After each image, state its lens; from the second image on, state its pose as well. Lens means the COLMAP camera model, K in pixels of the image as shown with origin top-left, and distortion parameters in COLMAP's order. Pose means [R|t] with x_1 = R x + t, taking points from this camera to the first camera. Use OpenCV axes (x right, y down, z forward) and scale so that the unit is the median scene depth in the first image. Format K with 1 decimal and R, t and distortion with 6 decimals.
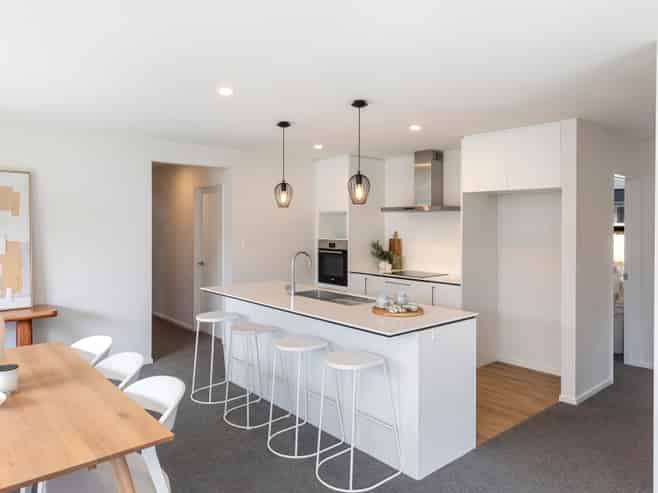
lens RADIAL K [[469.2, 0, 329.0], [0, 469.2, 246.5], [0, 0, 1]] dist [-0.000983, 0.000078]
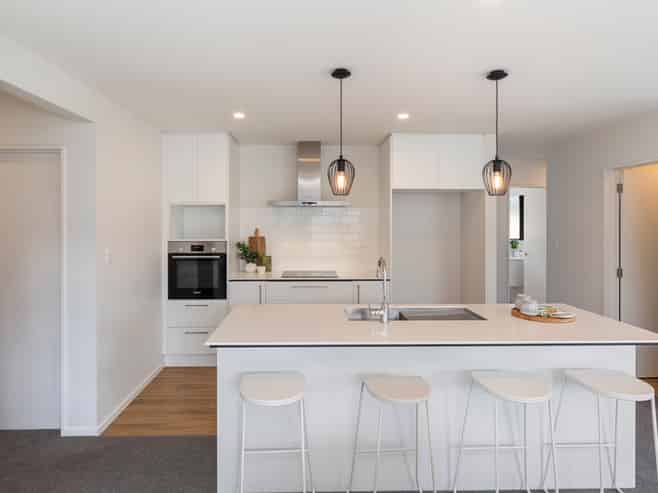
lens RADIAL K [[400.6, 0, 326.9], [0, 400.6, 233.9], [0, 0, 1]] dist [0.001118, 0.000067]
pose [[0.631570, -0.030734, 0.774710, -0.393713], [0.040602, 0.999154, 0.006538, -0.023156], [-0.774255, 0.027325, 0.632283, 0.460222]]
